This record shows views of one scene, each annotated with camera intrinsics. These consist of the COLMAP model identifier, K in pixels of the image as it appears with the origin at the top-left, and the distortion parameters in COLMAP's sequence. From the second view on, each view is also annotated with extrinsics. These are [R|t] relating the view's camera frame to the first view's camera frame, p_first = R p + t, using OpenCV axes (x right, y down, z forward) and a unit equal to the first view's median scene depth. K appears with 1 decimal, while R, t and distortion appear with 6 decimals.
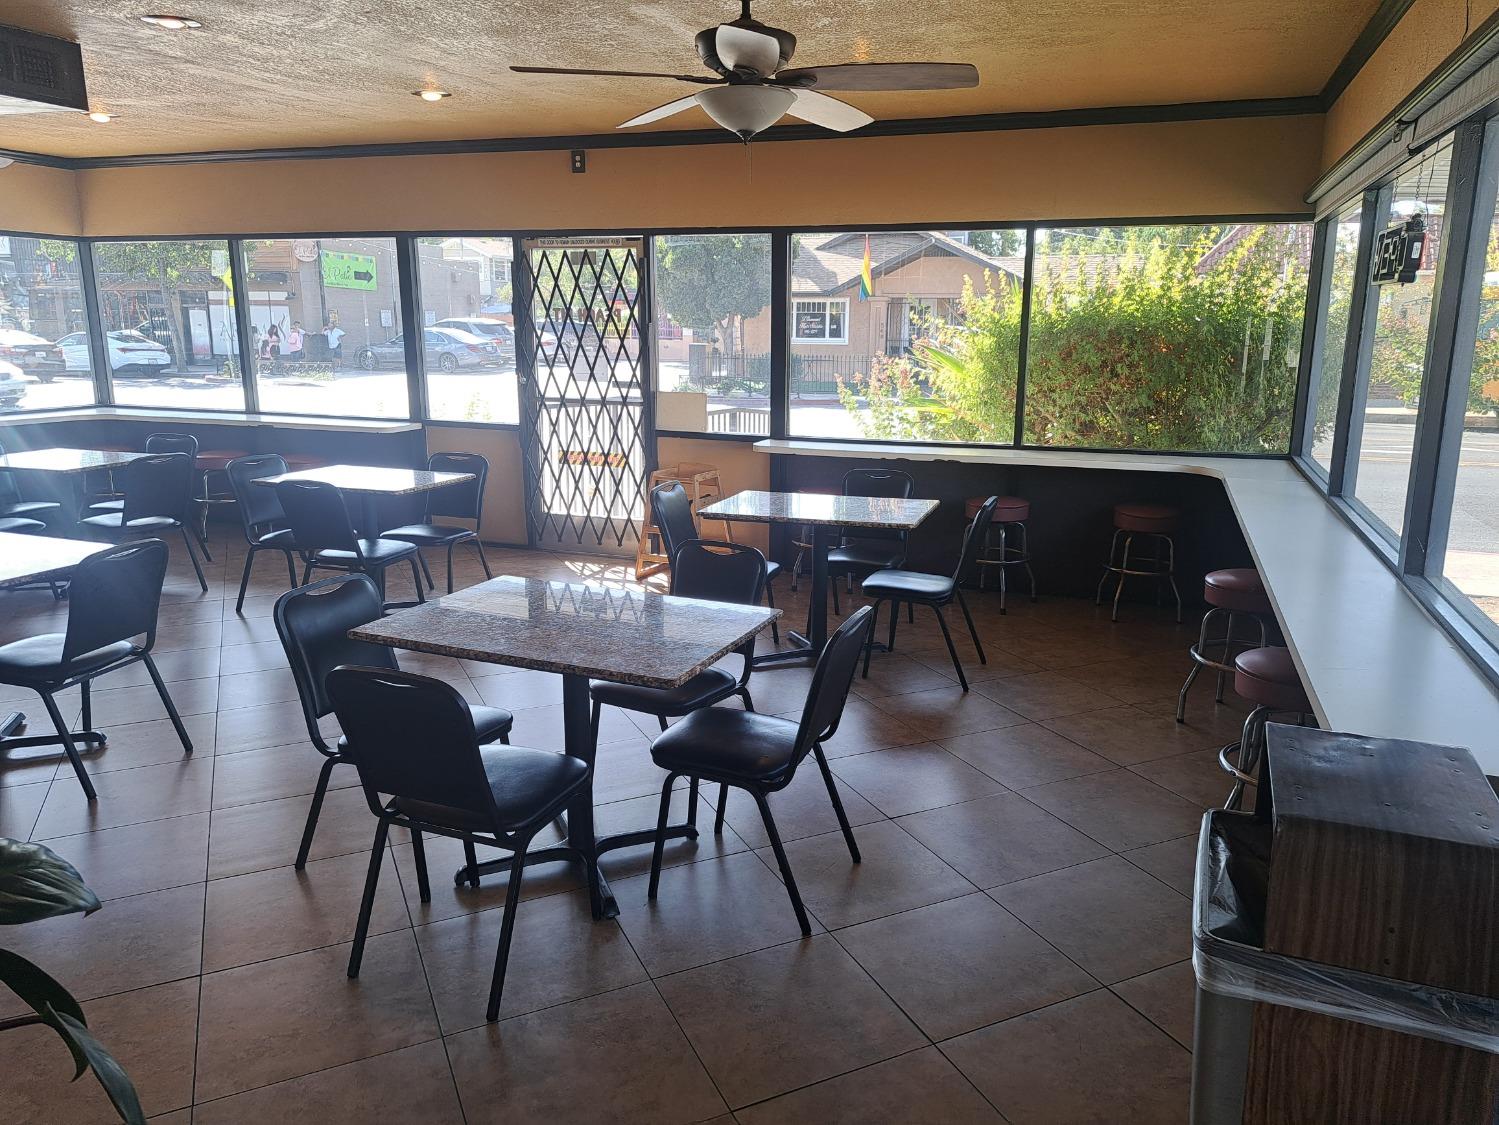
lens RADIAL K [[1140.7, 0, 749.5], [0, 1140.7, 562.5], [0, 0, 1]] dist [0.061664, -0.010991]
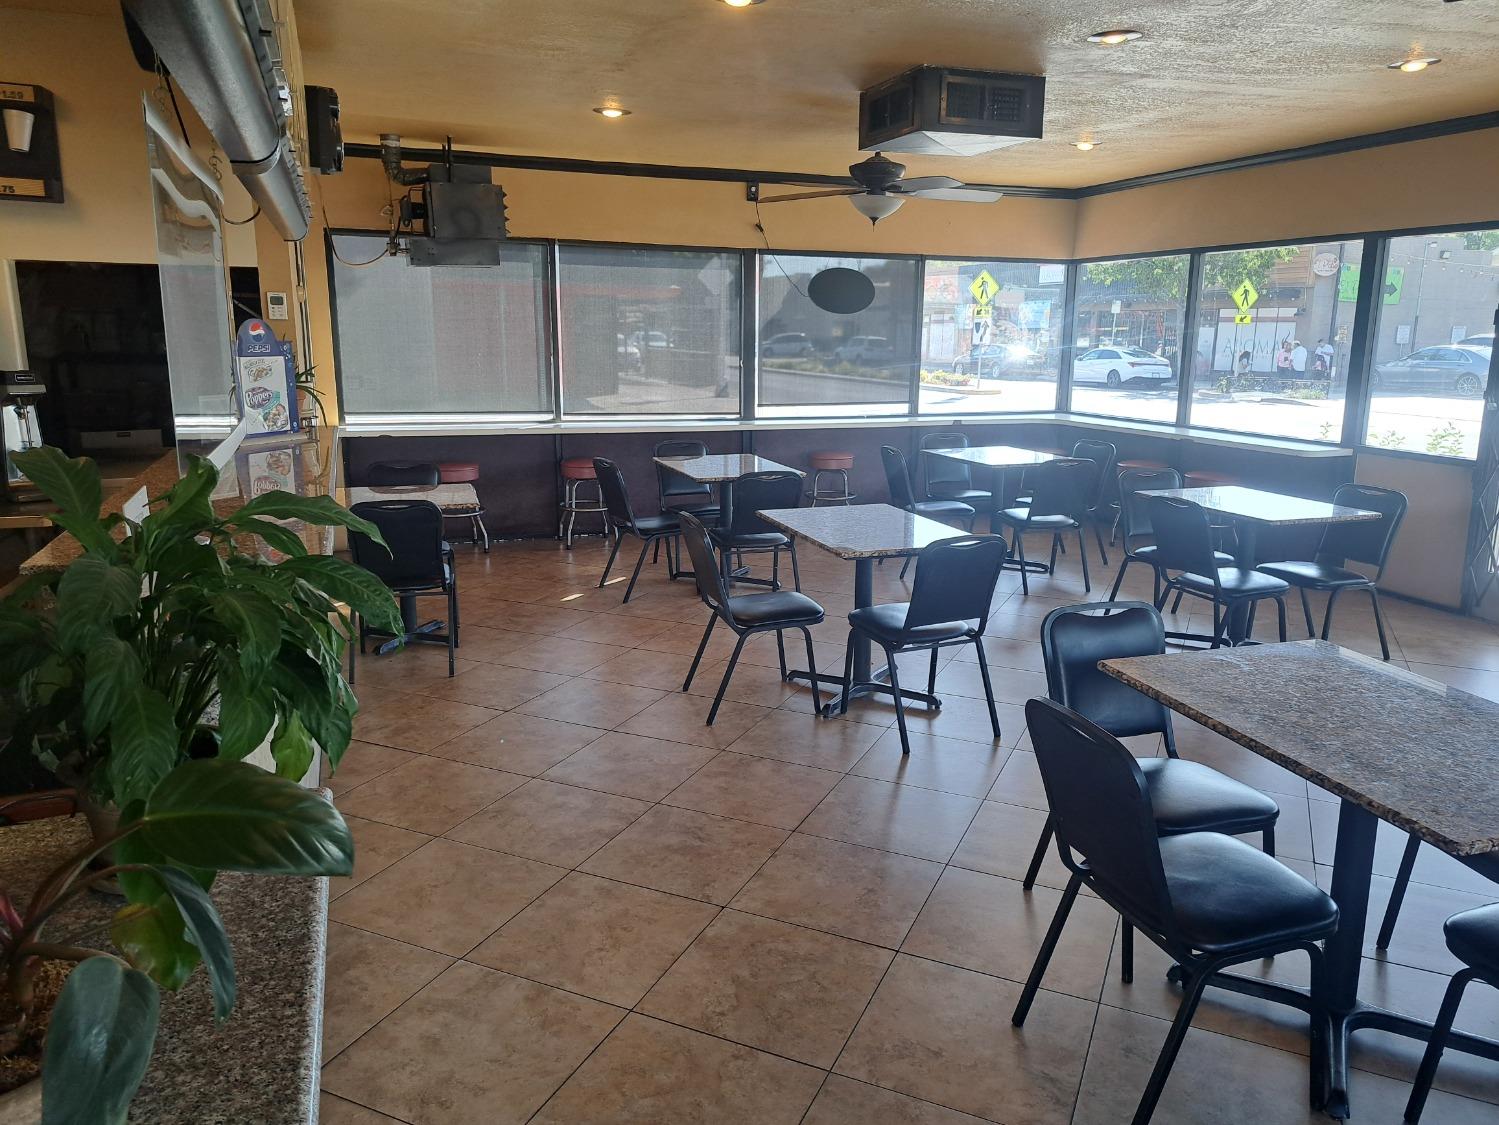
lens RADIAL K [[1081.0, 0, 776.3], [0, 1081.0, 560.6], [0, 0, 1]] dist [0.087133, -0.080138]
pose [[0.651698, 0.163852, -0.740569, 0.080587], [-0.170903, 0.983001, 0.067096, -0.023496], [0.738973, 0.082839, 0.668623, 0.147362]]
